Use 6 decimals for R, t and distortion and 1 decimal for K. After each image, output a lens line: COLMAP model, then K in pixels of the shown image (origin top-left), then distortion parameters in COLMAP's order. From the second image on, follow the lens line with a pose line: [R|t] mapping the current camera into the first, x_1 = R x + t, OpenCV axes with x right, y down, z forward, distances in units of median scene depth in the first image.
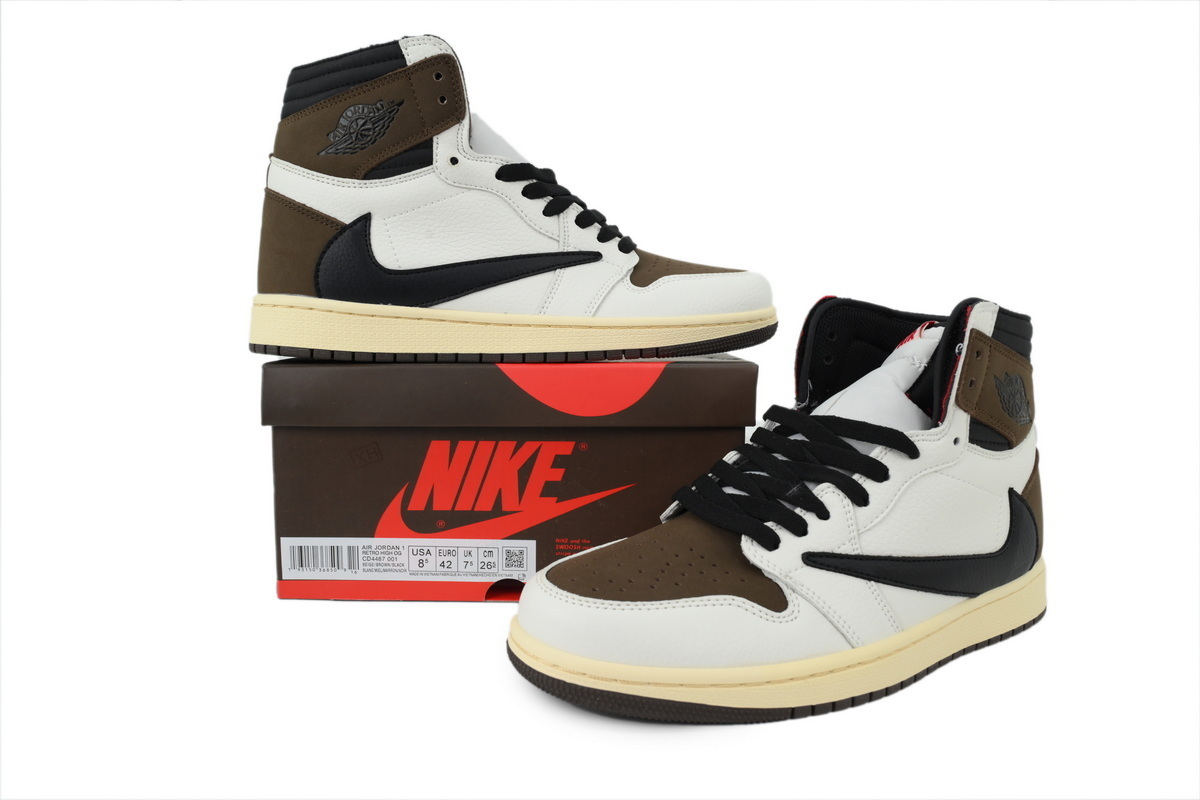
lens RADIAL K [[828.7, 0, 598.8], [0, 828.7, 403.4], [0, 0, 1]] dist [0.036631, -0.004770]
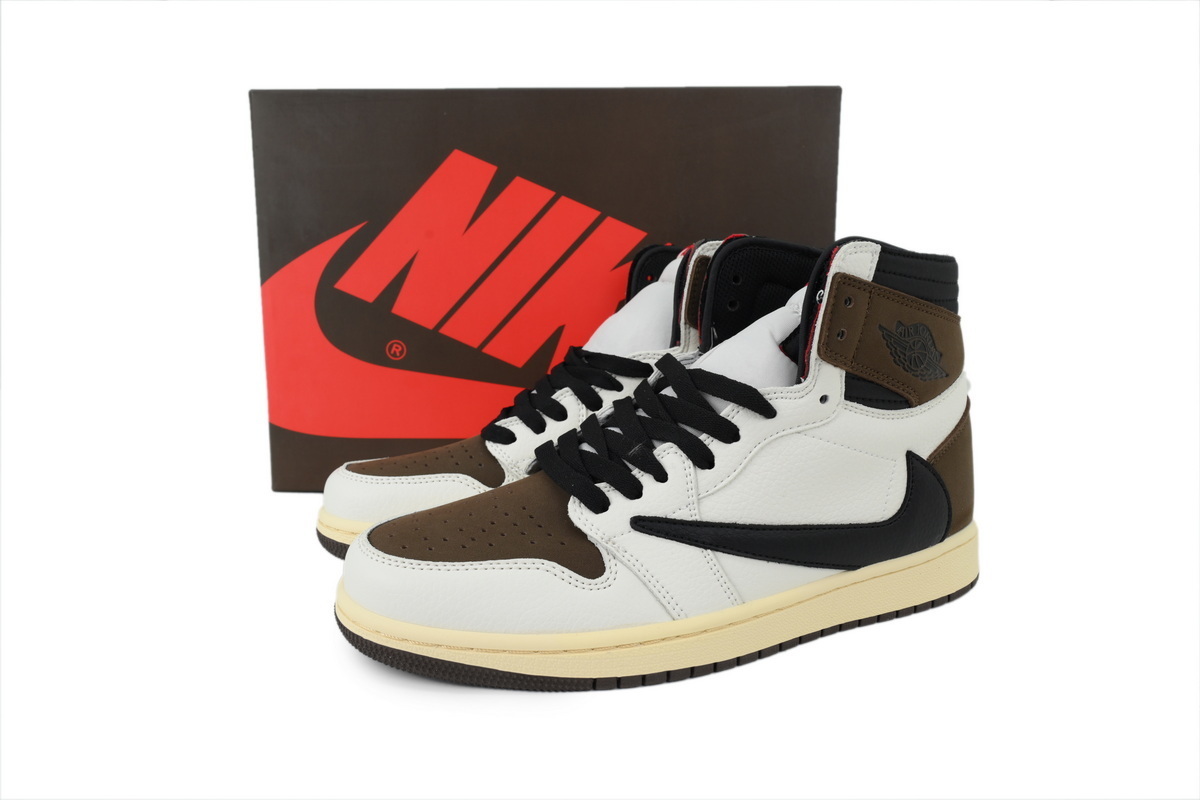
lens RADIAL K [[828.7, 0, 594.6], [0, 828.7, 400.2], [0, 0, 1]] dist [0.036631, -0.004770]
pose [[0.984240, 0.015579, -0.176152, 0.357360], [-0.002106, 0.997074, 0.076414, -0.022215], [0.176827, -0.074839, 0.981393, 0.082884]]
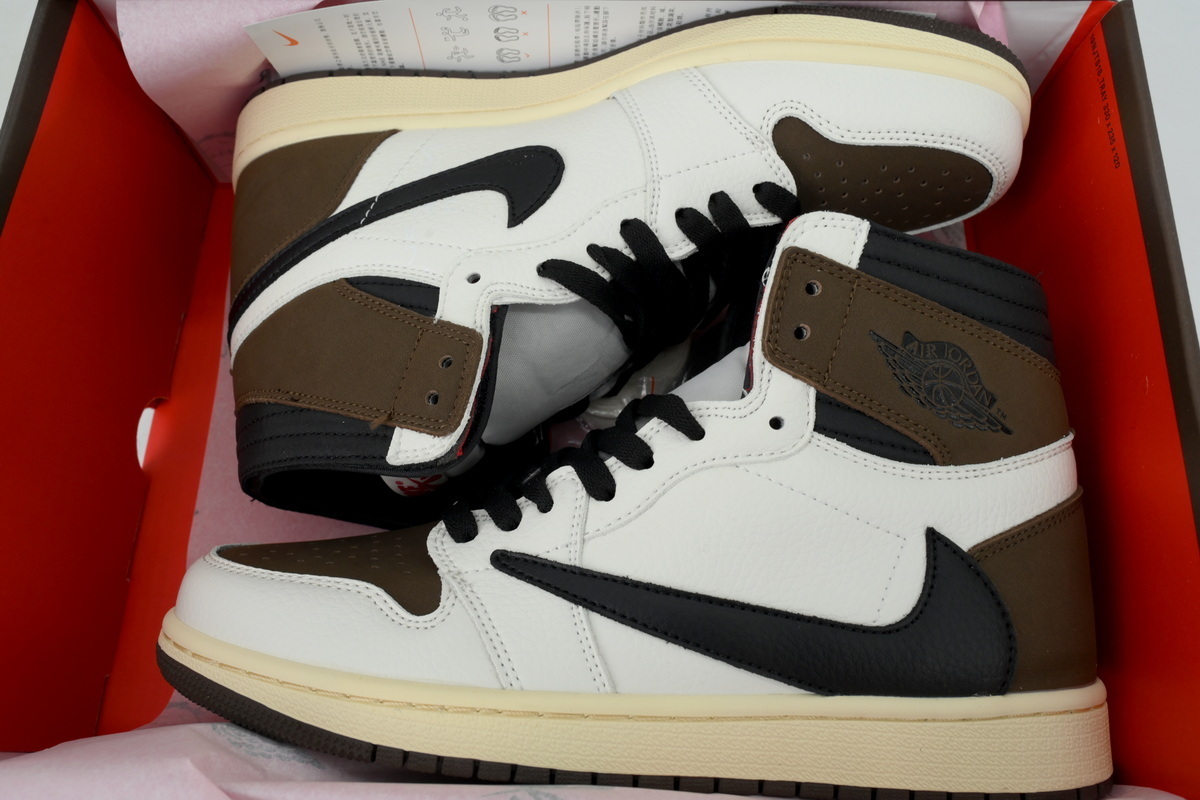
lens RADIAL K [[973.0, 0, 603.0], [0, 973.0, 401.7], [0, 0, 1]] dist [0.003848, -0.003904]
pose [[0.851046, 0.012417, -0.524944, 0.734776], [-0.134607, 0.971473, -0.195248, 0.200586], [0.507544, 0.236827, 0.828439, 0.325745]]
